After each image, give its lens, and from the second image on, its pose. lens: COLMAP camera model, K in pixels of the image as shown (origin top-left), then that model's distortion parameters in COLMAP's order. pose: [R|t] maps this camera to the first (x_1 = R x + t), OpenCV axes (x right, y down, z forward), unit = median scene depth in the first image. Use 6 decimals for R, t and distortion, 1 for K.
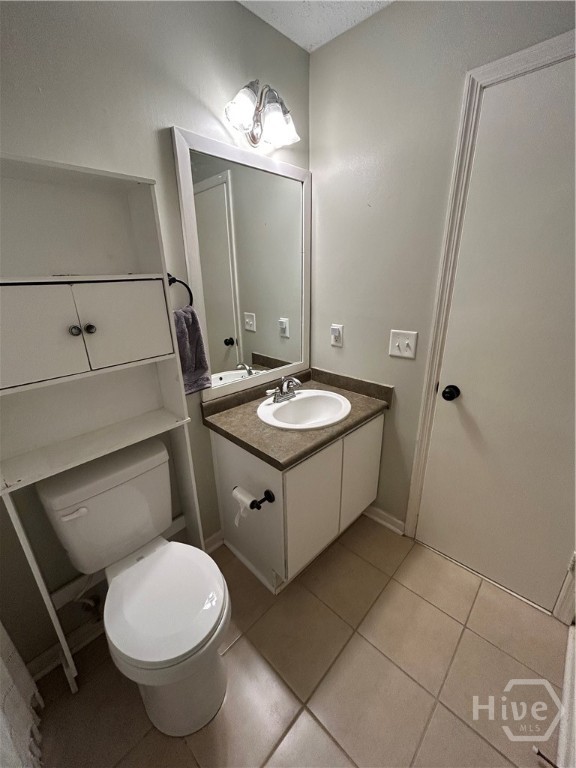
lens RADIAL K [[310.8, 0, 288.0], [0, 310.8, 384.0], [0, 0, 1]] dist [-0.001917, -0.000720]
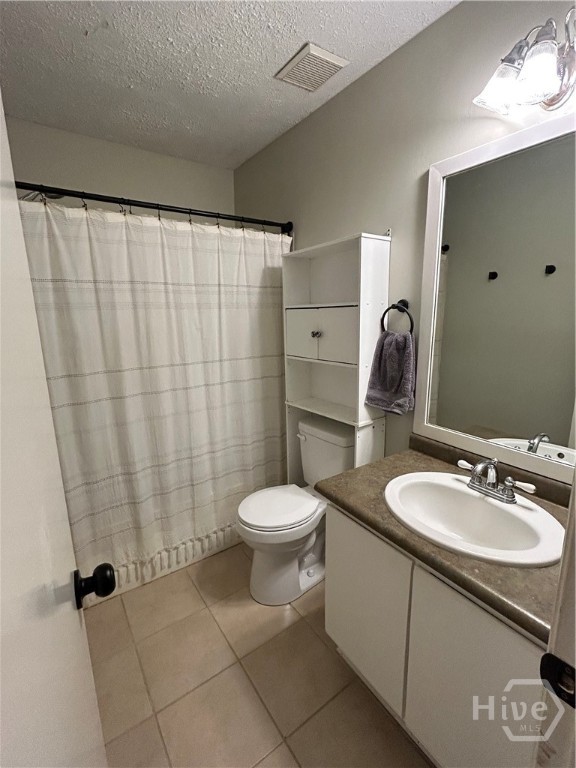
lens RADIAL K [[342.1, 0, 289.6], [0, 342.1, 382.0], [0, 0, 1]] dist [-0.002403, 0.000316]
pose [[-0.193042, 0.214610, -0.957433, 0.785955], [-0.313884, 0.911003, 0.267489, -0.249030], [0.929630, 0.352159, -0.108499, 0.728120]]
